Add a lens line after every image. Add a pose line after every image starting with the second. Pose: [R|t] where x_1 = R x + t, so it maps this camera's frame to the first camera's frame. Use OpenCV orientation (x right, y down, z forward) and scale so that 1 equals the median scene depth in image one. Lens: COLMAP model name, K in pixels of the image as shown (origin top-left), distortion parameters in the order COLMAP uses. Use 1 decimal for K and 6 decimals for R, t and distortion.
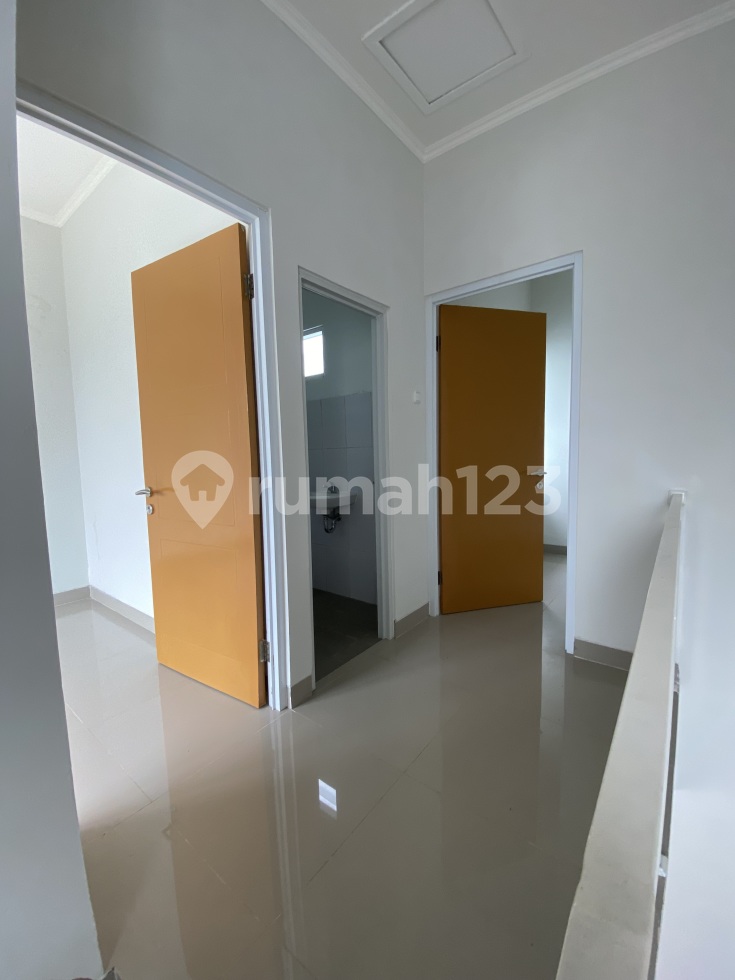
lens RADIAL K [[400.7, 0, 363.9], [0, 400.7, 490.0], [0, 0, 1]] dist [-0.024214, -0.000898]
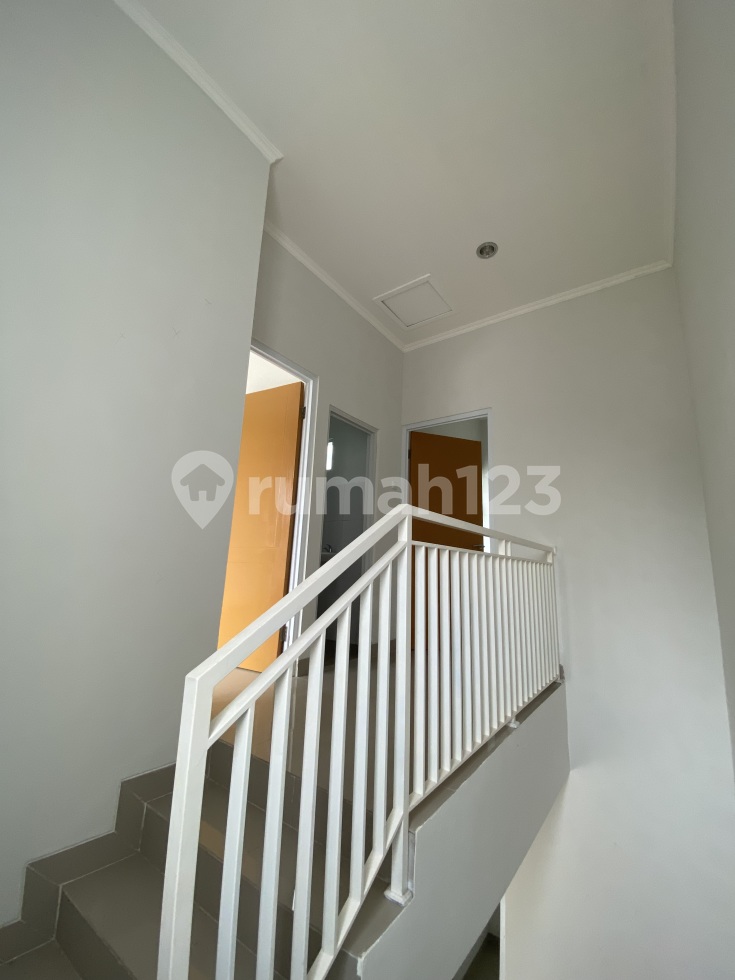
lens RADIAL K [[400.7, 0, 370.9], [0, 400.7, 487.0], [0, 0, 1]] dist [-0.024214, -0.000898]
pose [[0.996654, 0.071130, 0.040268, -0.022868], [-0.056381, 0.954943, -0.291384, 0.294930], [-0.059180, 0.288138, 0.955758, -0.602470]]
